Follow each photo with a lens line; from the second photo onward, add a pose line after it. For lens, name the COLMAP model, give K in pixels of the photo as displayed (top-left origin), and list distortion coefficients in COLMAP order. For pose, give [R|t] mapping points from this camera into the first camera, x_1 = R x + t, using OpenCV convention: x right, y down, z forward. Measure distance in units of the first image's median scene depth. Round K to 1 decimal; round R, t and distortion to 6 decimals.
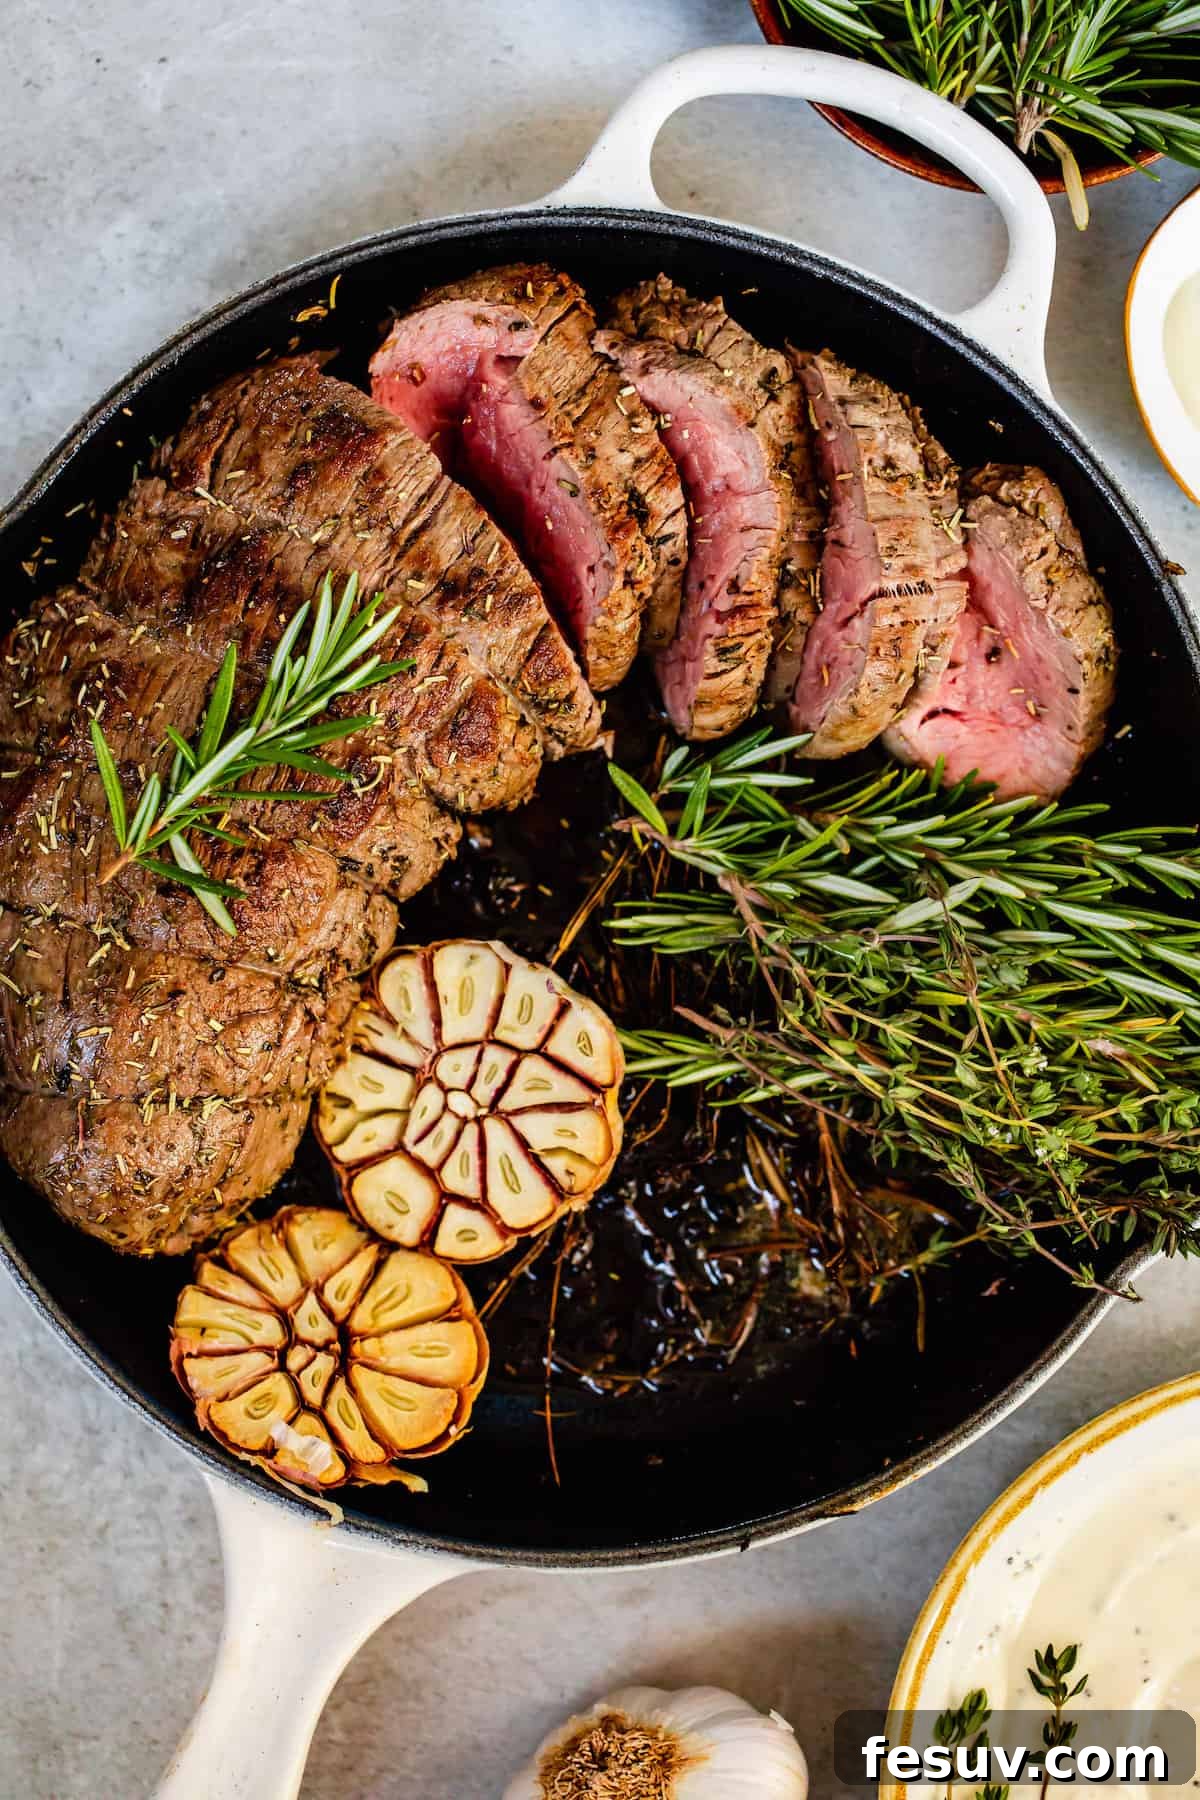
lens RADIAL K [[5309.1, 0, 538.9], [0, 5309.1, 804.5], [0, 0, 1]] dist [0.277885, 0.000000]
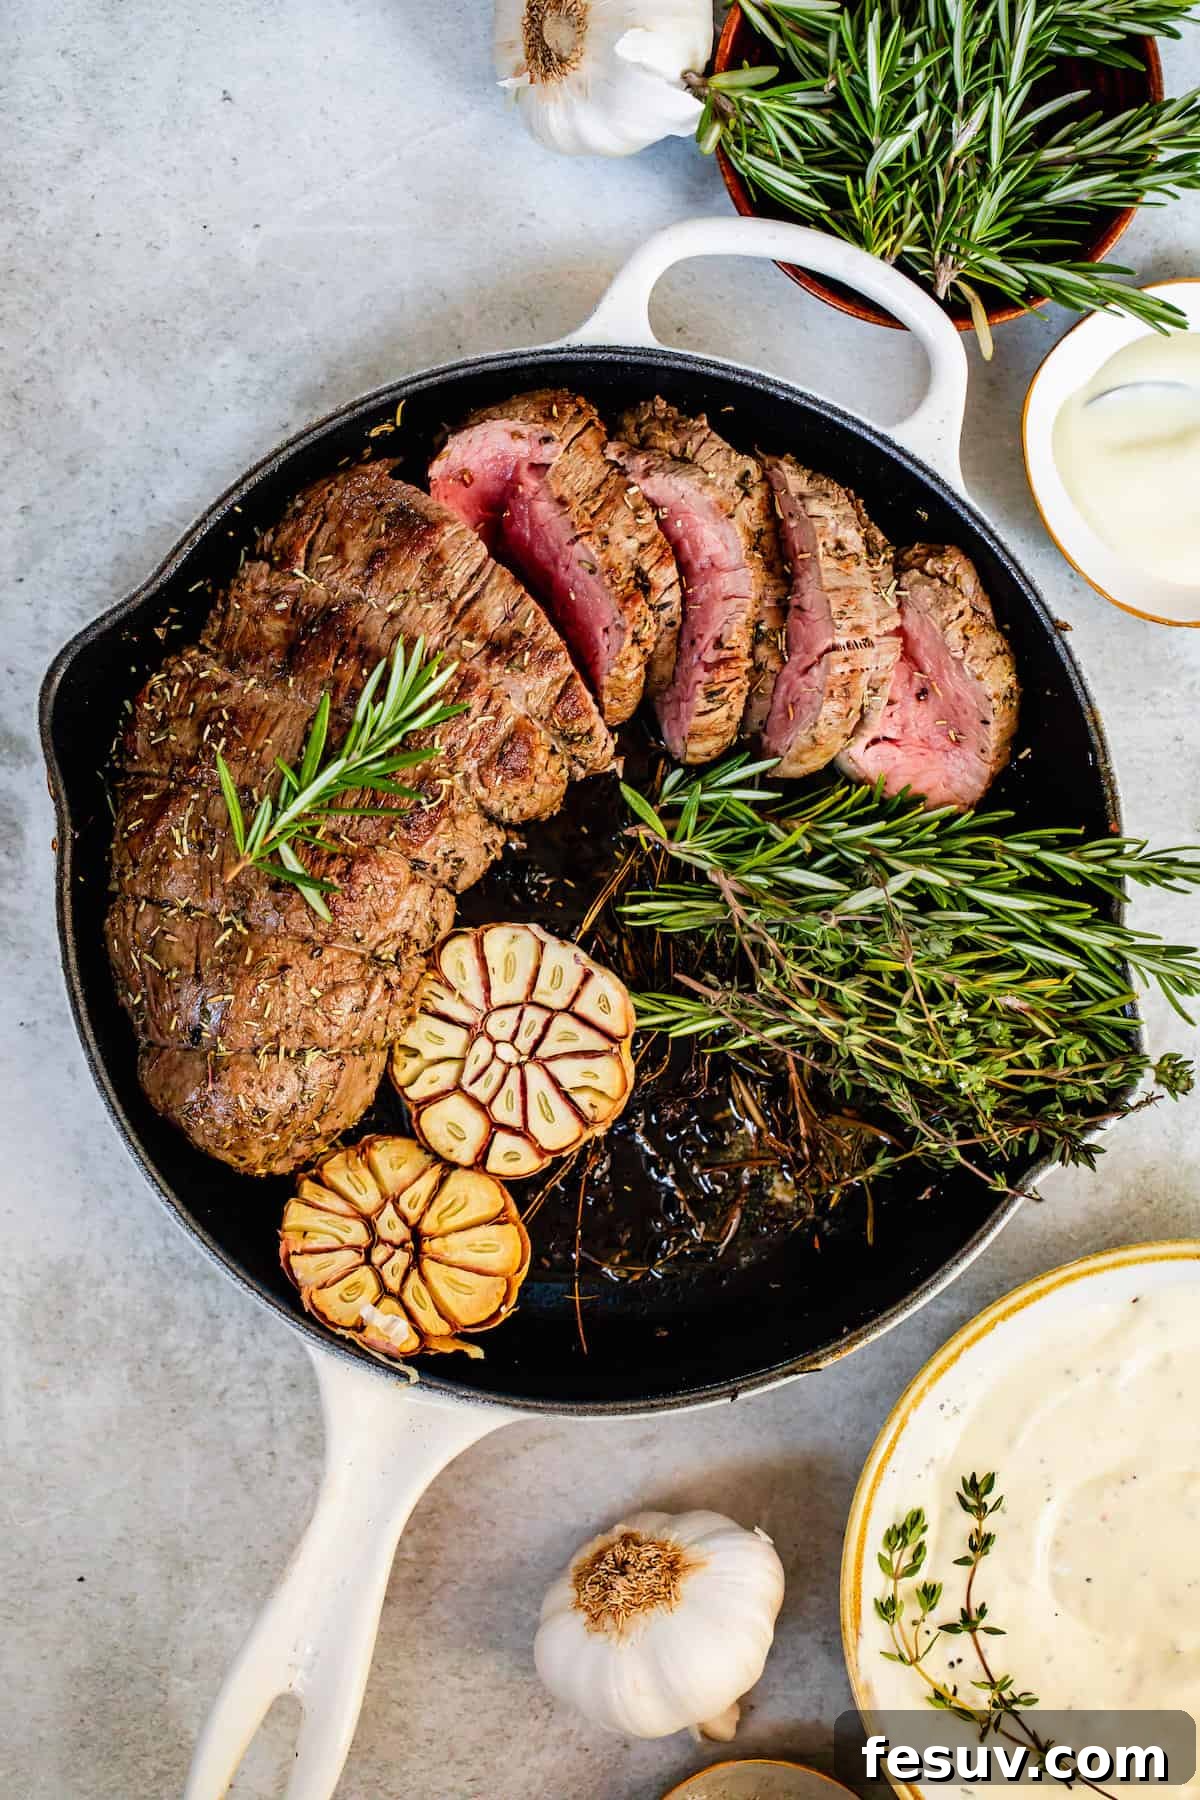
lens RADIAL K [[5309.1, 0, 560.8], [0, 5309.1, 764.1], [0, 0, 1]] dist [0.277885, 0.000000]
pose [[0.999742, -0.009710, 0.020522, -0.027188], [0.009769, 0.999948, -0.002801, -0.008835], [-0.020494, 0.003001, 0.999785, -0.268592]]
